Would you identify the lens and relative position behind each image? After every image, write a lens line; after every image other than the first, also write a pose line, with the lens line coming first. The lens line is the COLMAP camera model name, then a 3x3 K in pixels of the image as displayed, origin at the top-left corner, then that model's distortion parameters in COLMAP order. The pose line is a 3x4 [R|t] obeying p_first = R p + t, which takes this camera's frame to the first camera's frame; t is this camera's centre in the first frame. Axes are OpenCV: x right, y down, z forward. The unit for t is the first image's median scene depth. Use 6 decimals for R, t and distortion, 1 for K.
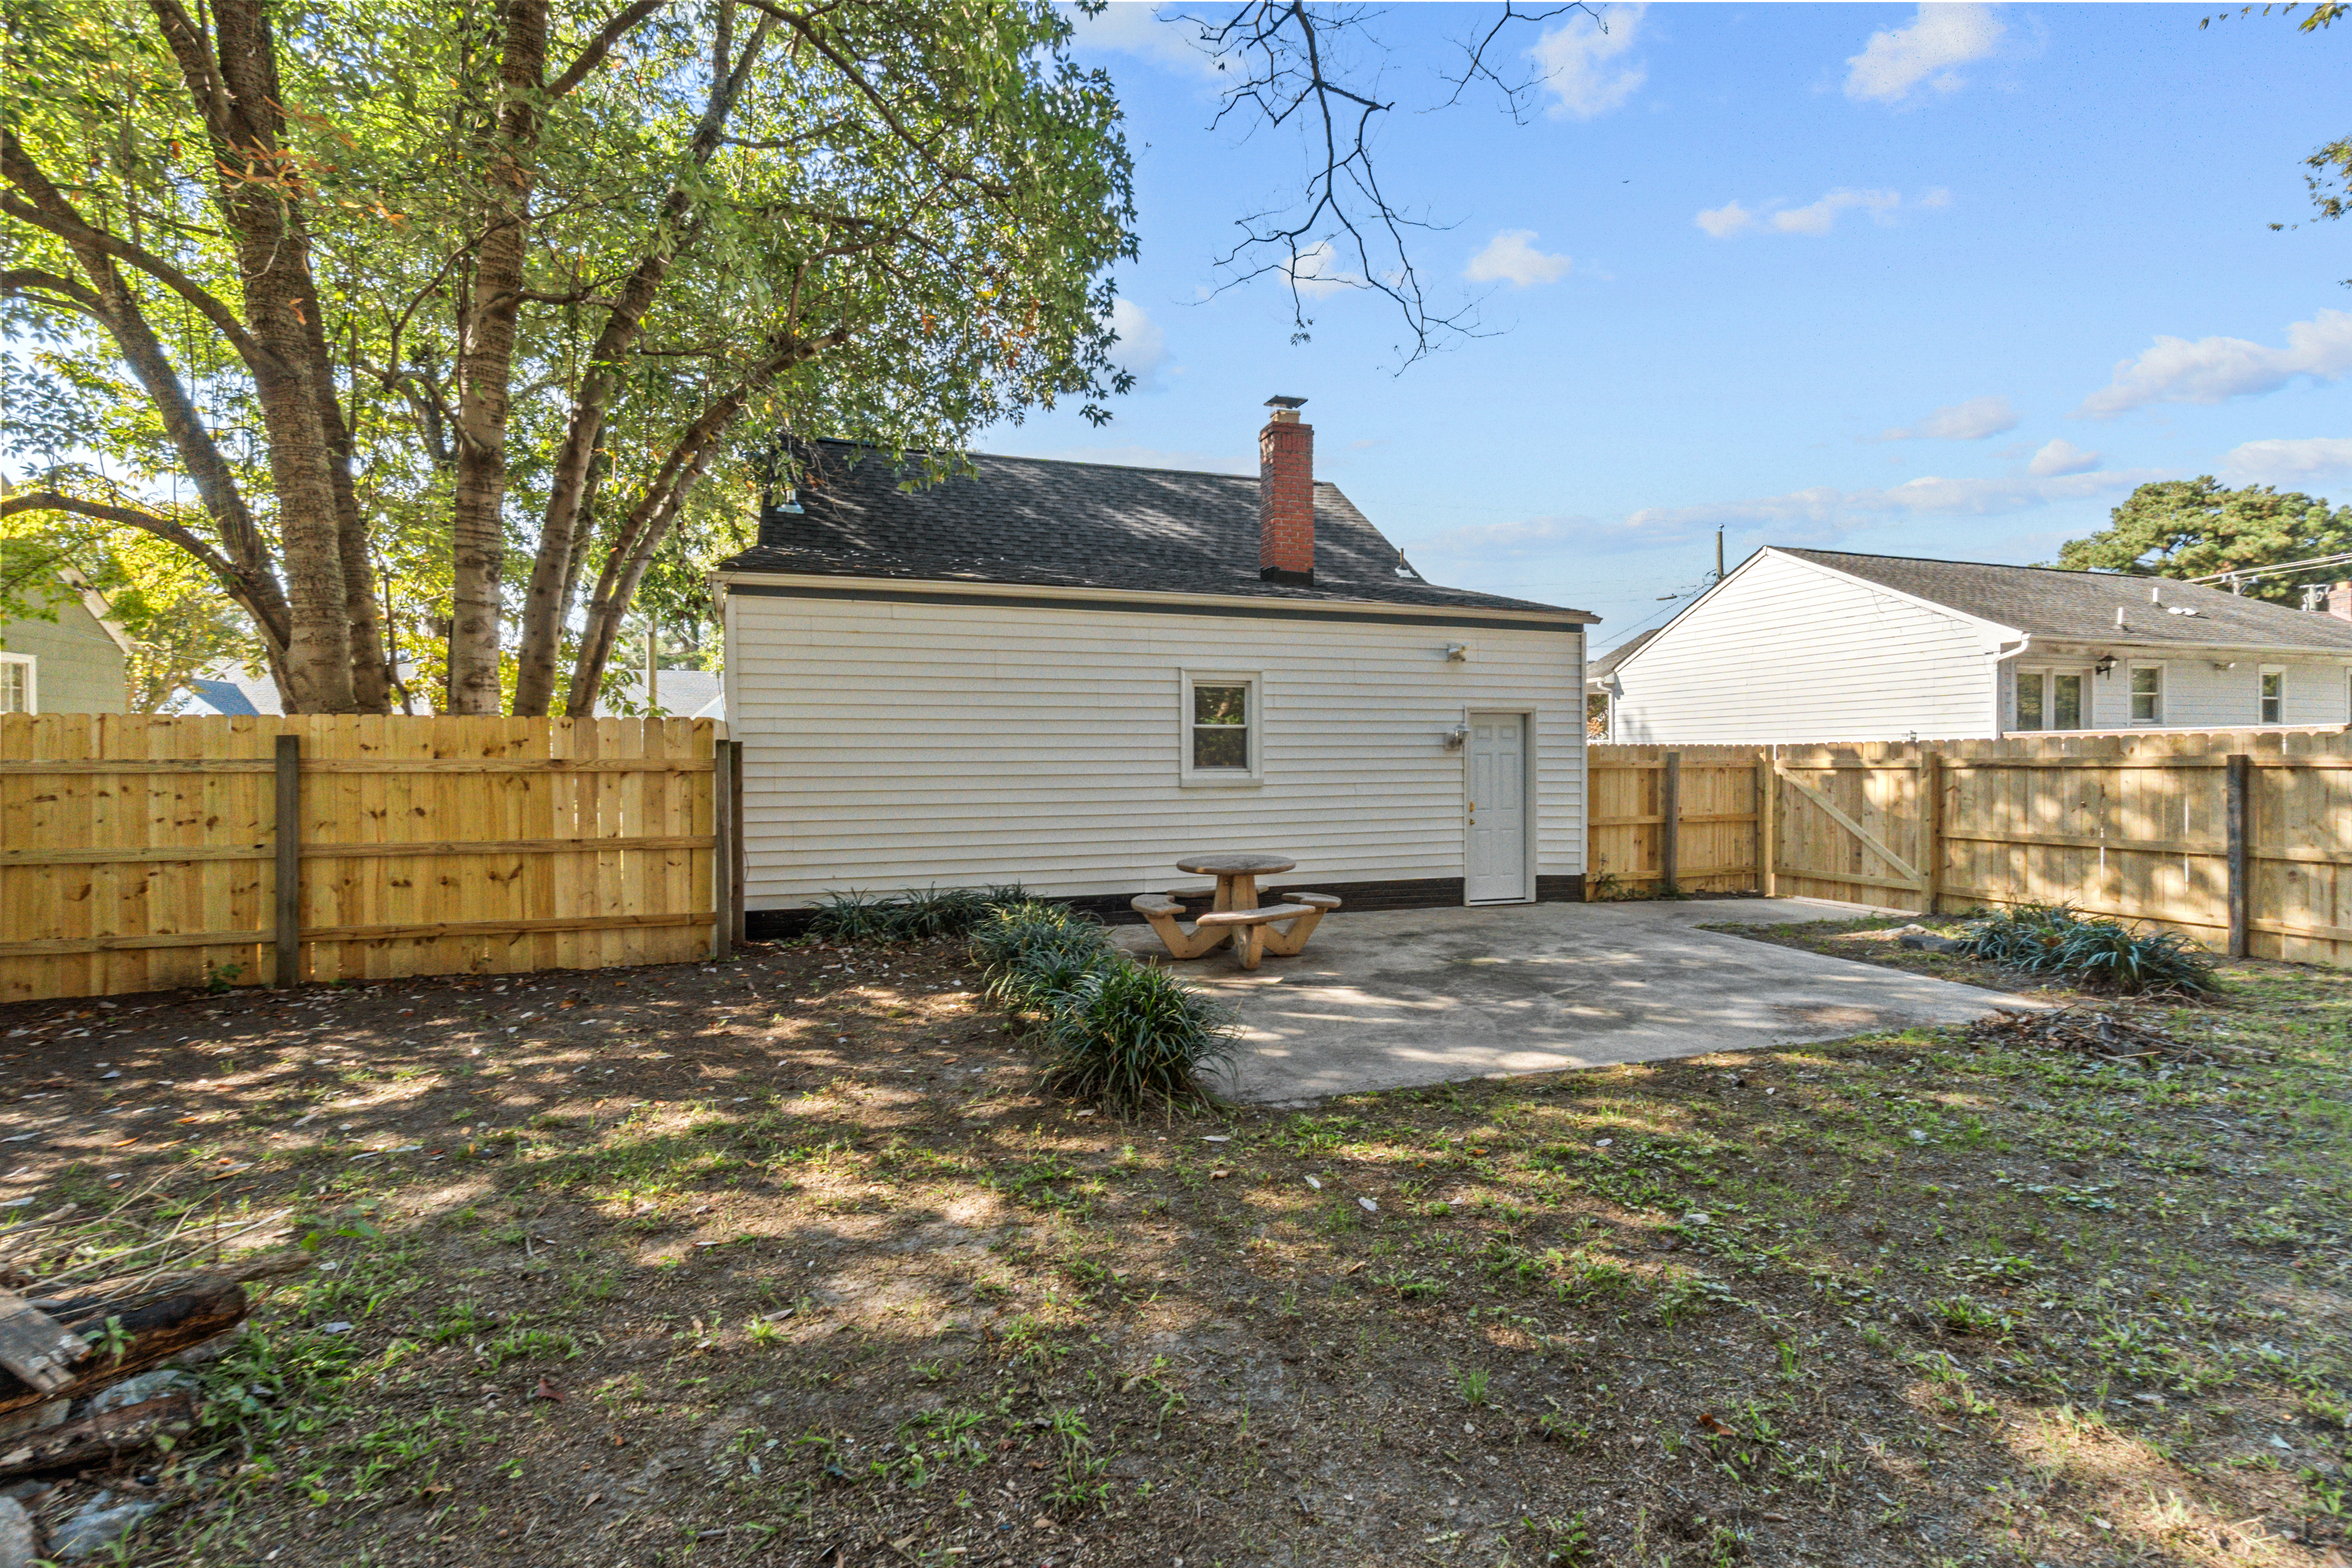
lens RADIAL K [[1006.7, 0, 1170.2], [0, 1006.7, 773.5], [0, 0, 1]] dist [-0.005845, 0.000343]
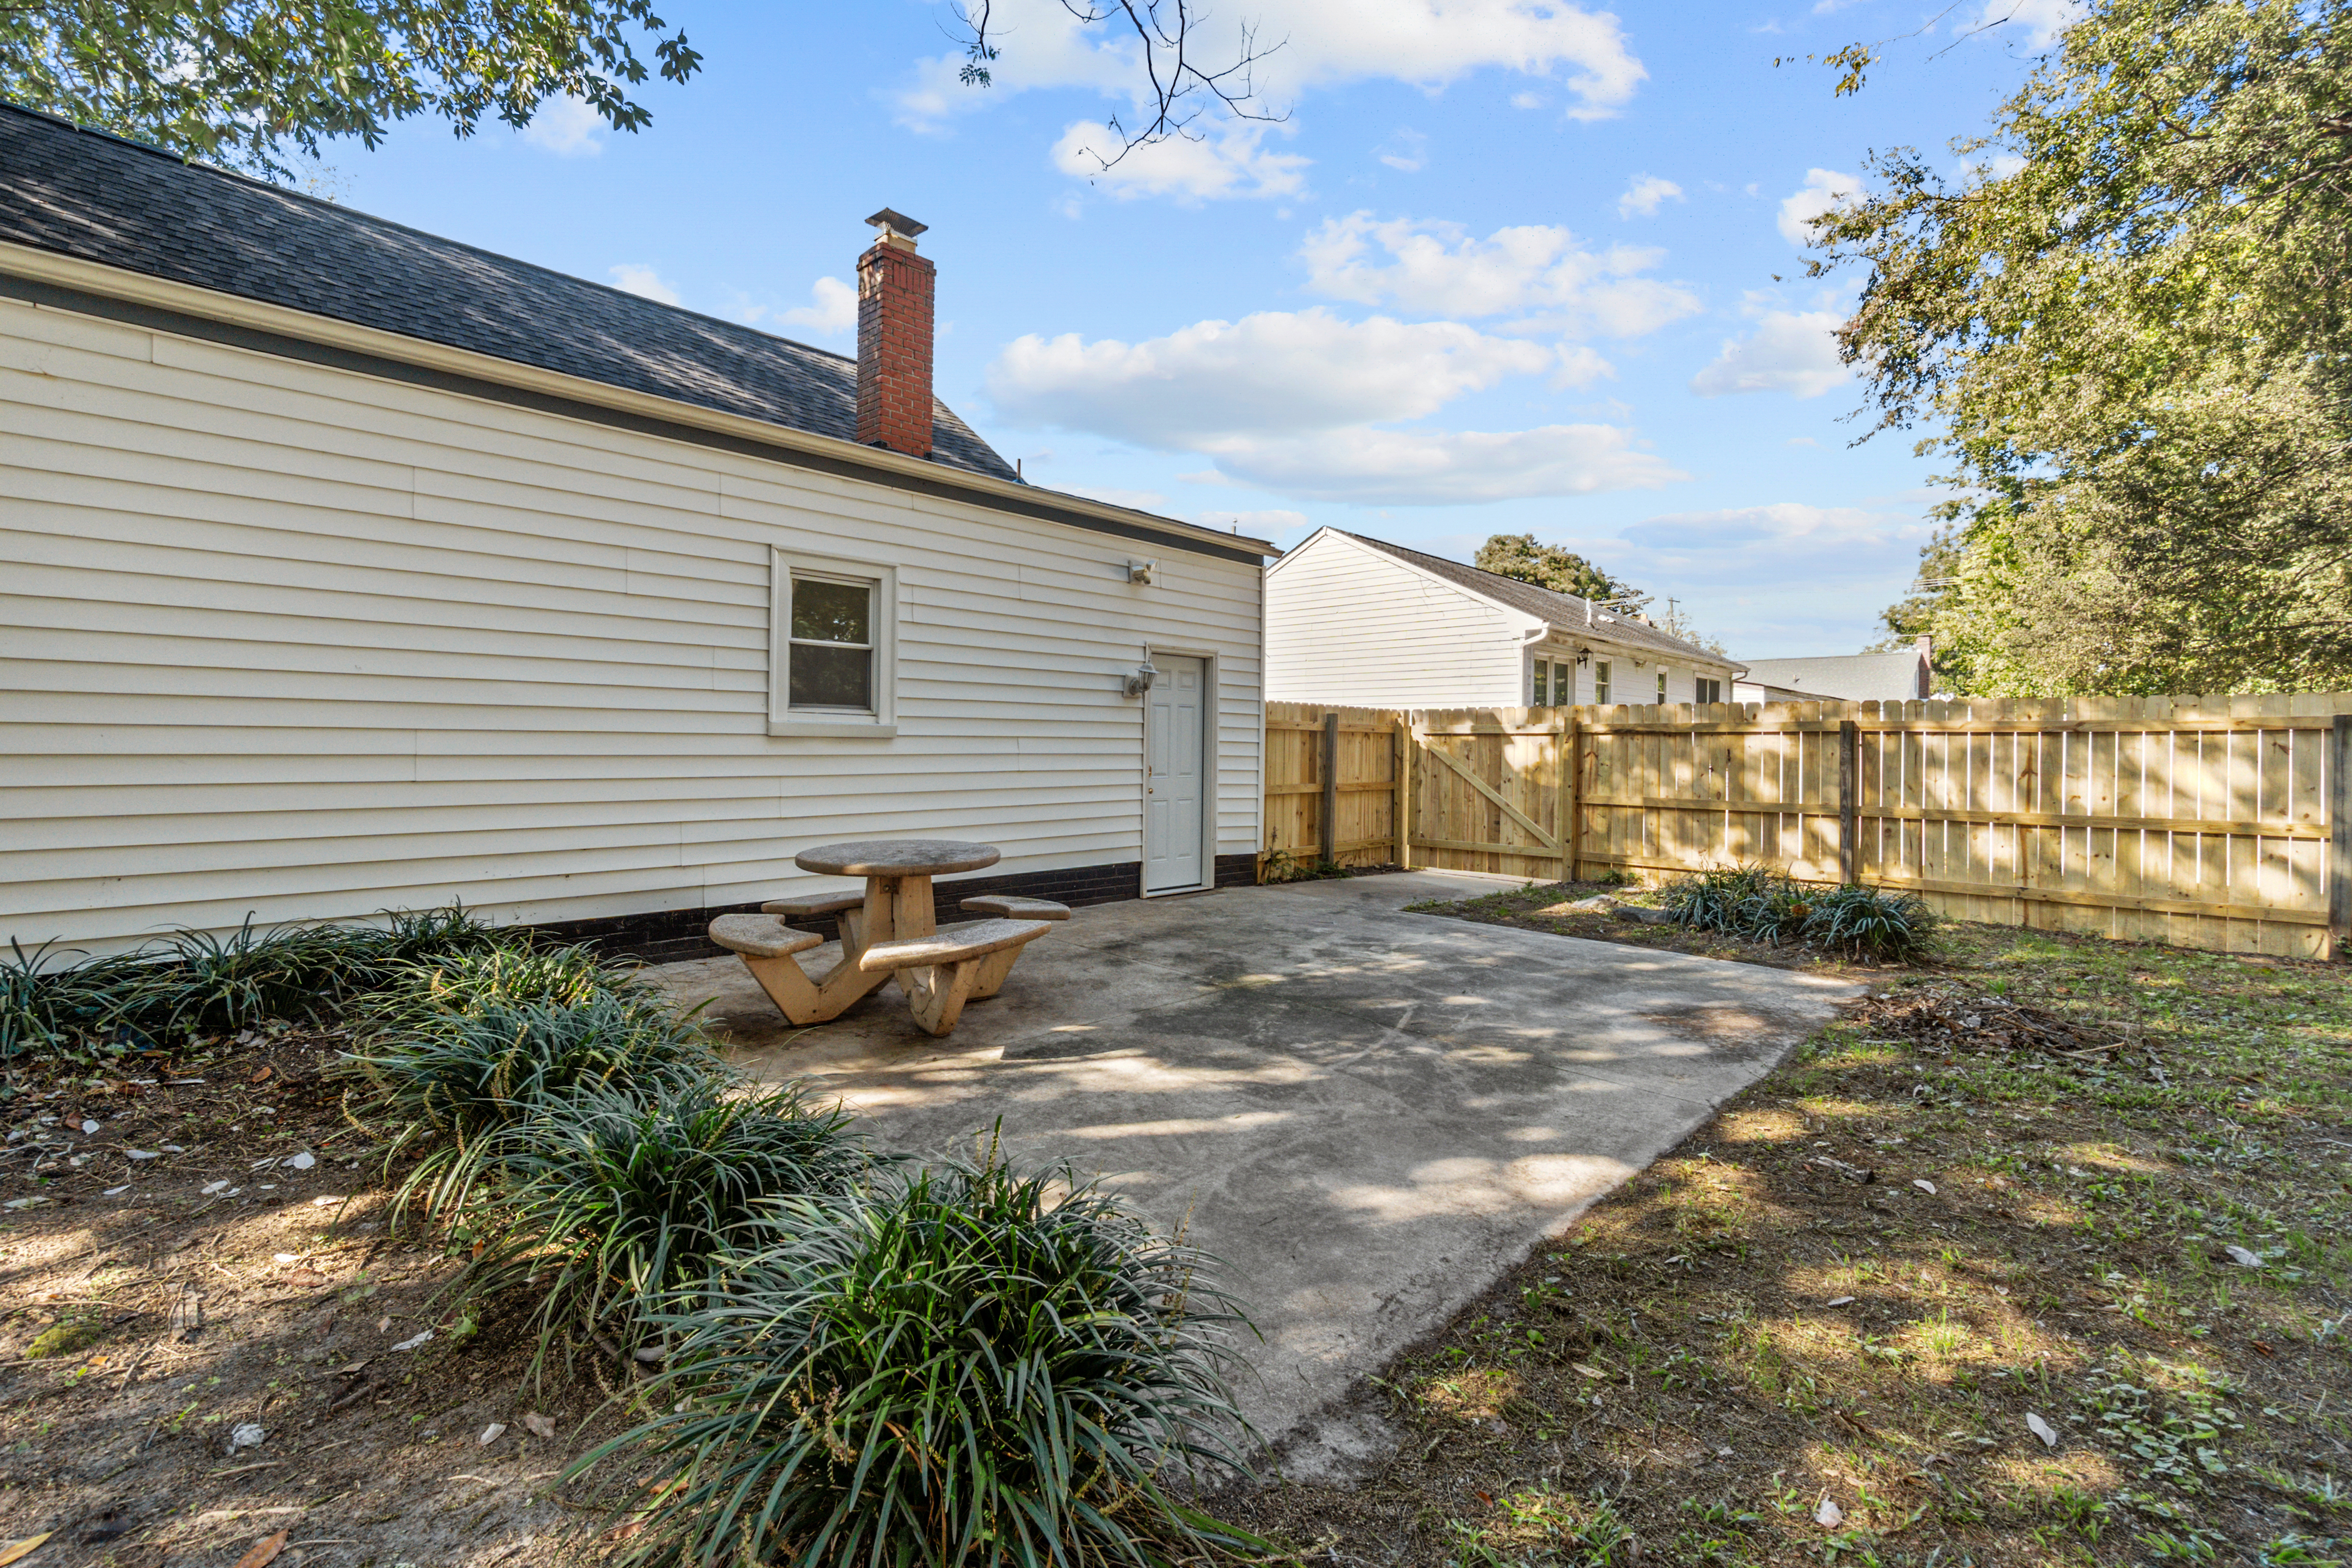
lens RADIAL K [[1014.5, 0, 1167.8], [0, 1014.5, 747.7], [0, 0, 1]] dist [-0.007107, -0.000446]
pose [[0.883431, 0.014838, 0.468326, -0.065202], [-0.011646, 0.999885, -0.009711, 0.024427], [-0.468416, 0.003125, 0.883502, 0.324031]]
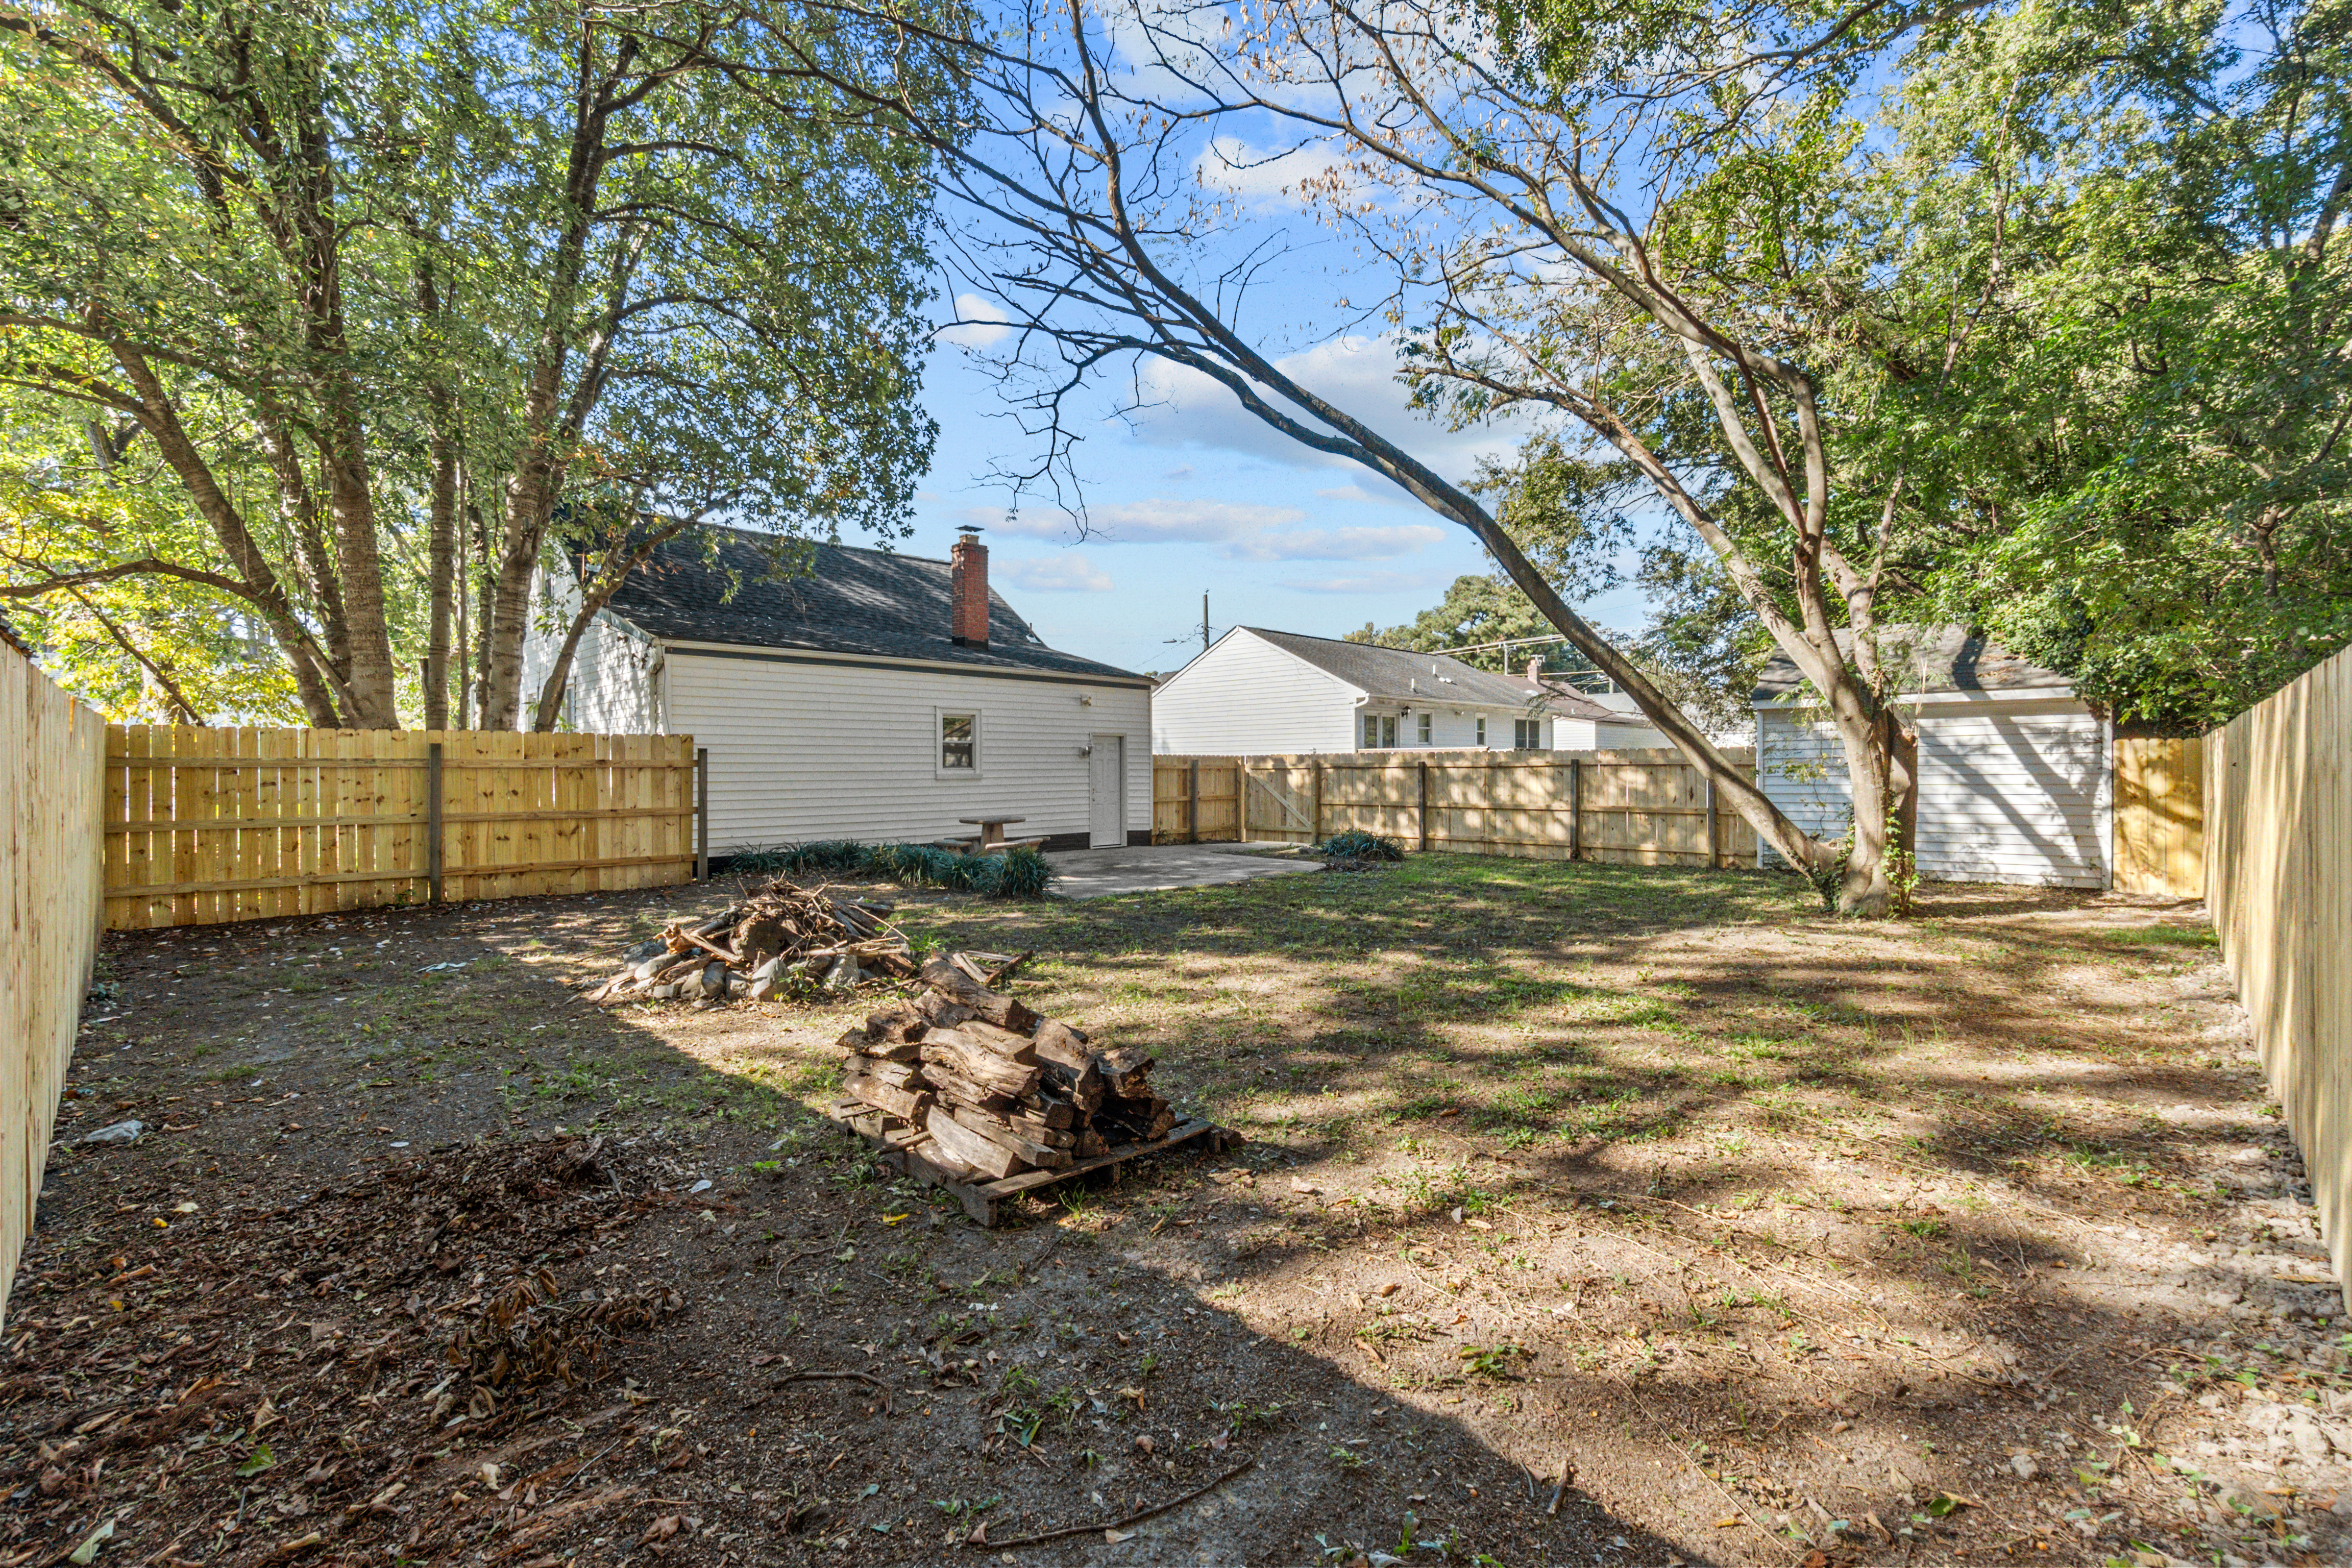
lens RADIAL K [[992.8, 0, 1173.6], [0, 992.8, 777.2], [0, 0, 1]] dist [-0.002587, 0.000103]
pose [[0.888761, -0.003172, 0.458360, -0.384833], [0.004776, 0.999986, -0.002340, 0.015925], [-0.458346, 0.004269, 0.888764, -0.610822]]
